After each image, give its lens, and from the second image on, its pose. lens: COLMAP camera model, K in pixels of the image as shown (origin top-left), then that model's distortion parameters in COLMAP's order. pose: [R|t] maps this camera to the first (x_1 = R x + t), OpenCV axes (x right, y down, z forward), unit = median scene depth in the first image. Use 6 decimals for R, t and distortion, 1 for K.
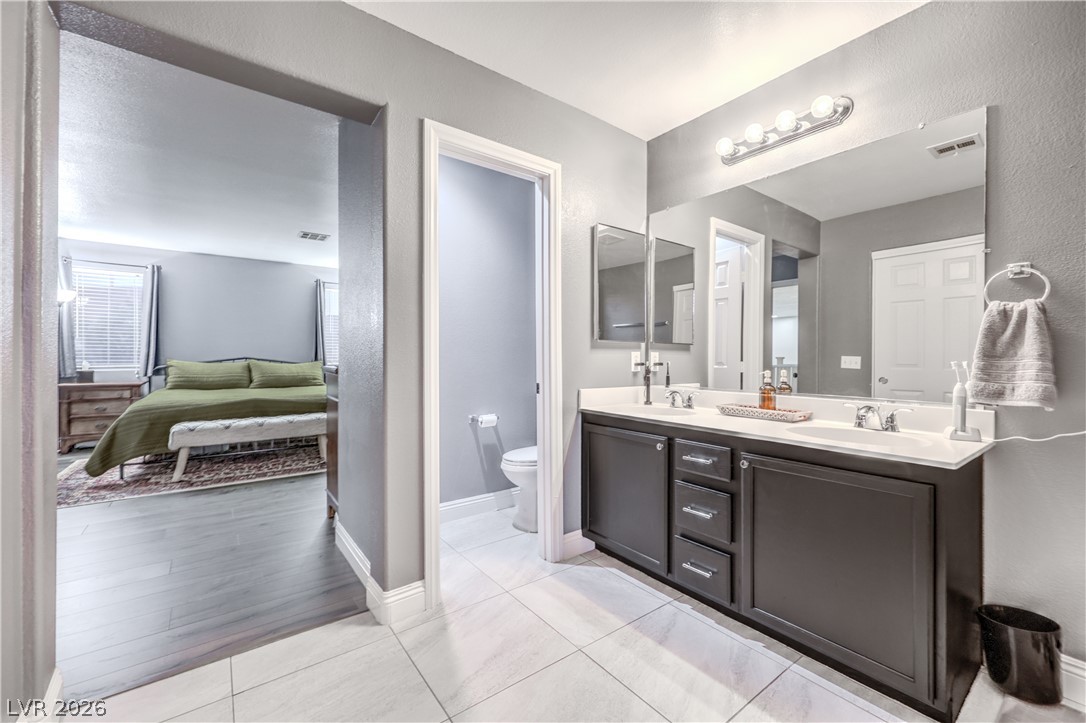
lens RADIAL K [[441.1, 0, 543.8], [0, 441.1, 360.9], [0, 0, 1]] dist [0.000877, -0.000280]
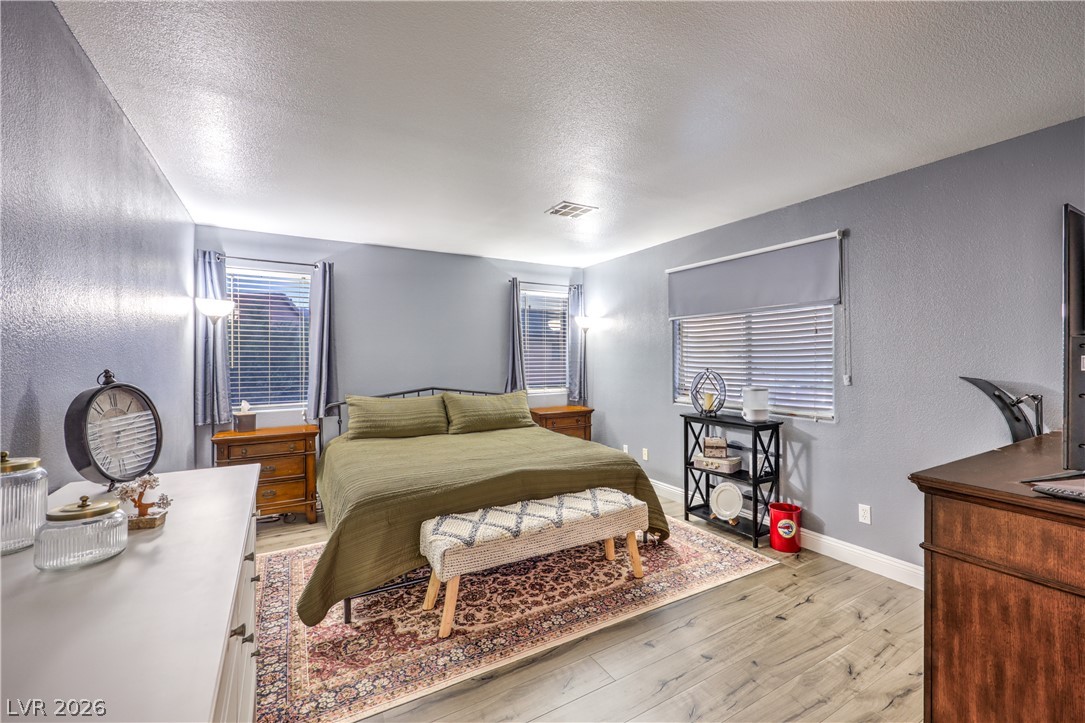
lens RADIAL K [[440.7, 0, 541.0], [0, 440.7, 359.7], [0, 0, 1]] dist [0.000877, -0.000280]
pose [[0.995605, -0.005709, -0.093482, -0.468806], [0.005122, 0.999966, -0.006514, -0.052776], [0.093516, 0.006006, 0.995600, 0.321477]]
